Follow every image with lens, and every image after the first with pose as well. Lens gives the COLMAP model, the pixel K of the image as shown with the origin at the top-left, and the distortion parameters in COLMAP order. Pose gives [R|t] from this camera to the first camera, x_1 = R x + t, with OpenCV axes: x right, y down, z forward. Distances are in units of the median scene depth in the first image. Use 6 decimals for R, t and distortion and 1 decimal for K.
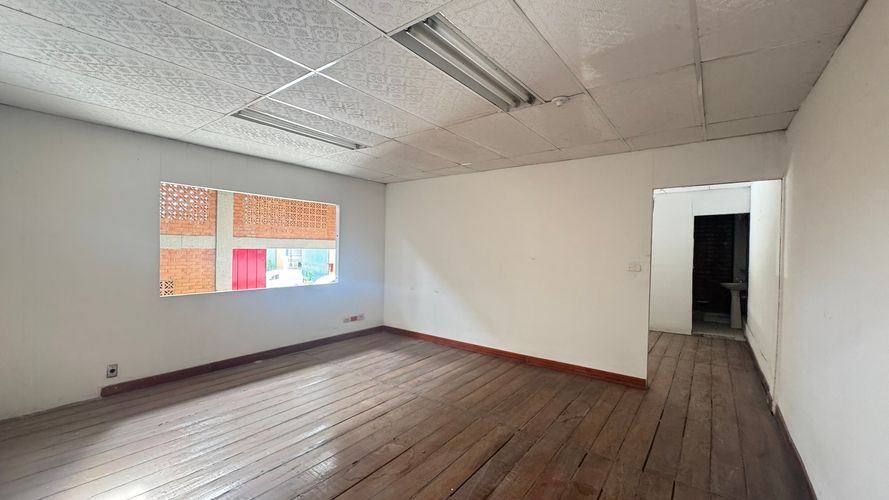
lens RADIAL K [[353.5, 0, 444.8], [0, 353.5, 250.1], [0, 0, 1]] dist [-0.003125, 0.000163]
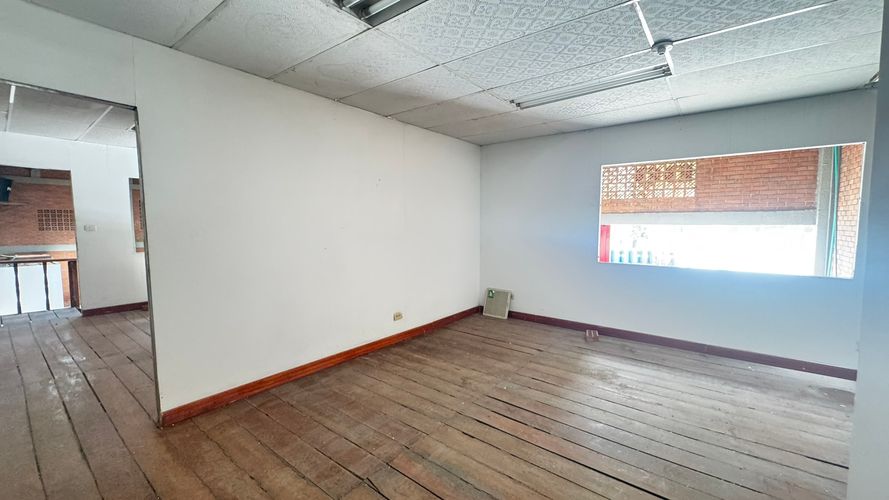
lens RADIAL K [[353.5, 0, 444.8], [0, 353.5, 250.1], [0, 0, 1]] dist [-0.003125, 0.000163]
pose [[-0.006411, 0.064622, -0.997889, 1.042423], [-0.009370, 0.997862, 0.064680, 0.019728], [0.999936, 0.009764, -0.005792, 1.314740]]
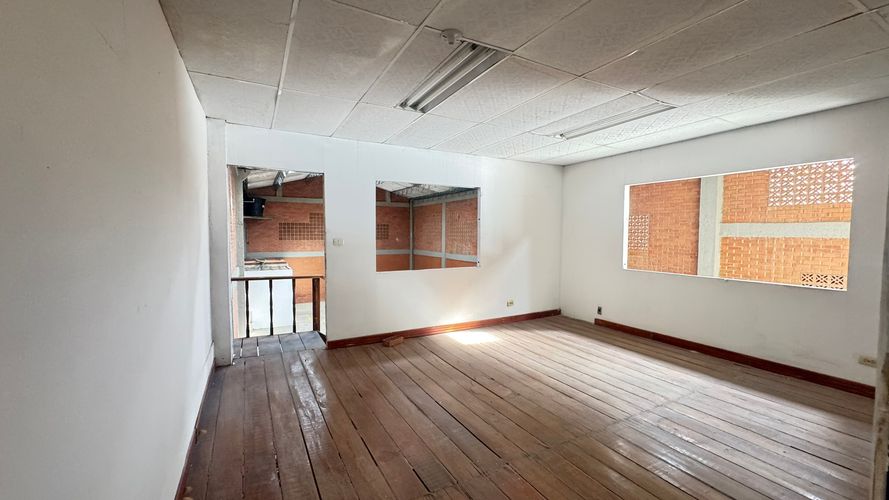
lens RADIAL K [[353.5, 0, 444.8], [0, 353.5, 250.1], [0, 0, 1]] dist [-0.003125, 0.000163]
pose [[-0.403605, 0.028583, -0.914487, 0.743605], [-0.015935, 0.999141, 0.038261, 0.016939], [0.914795, 0.030015, -0.402802, 0.916671]]
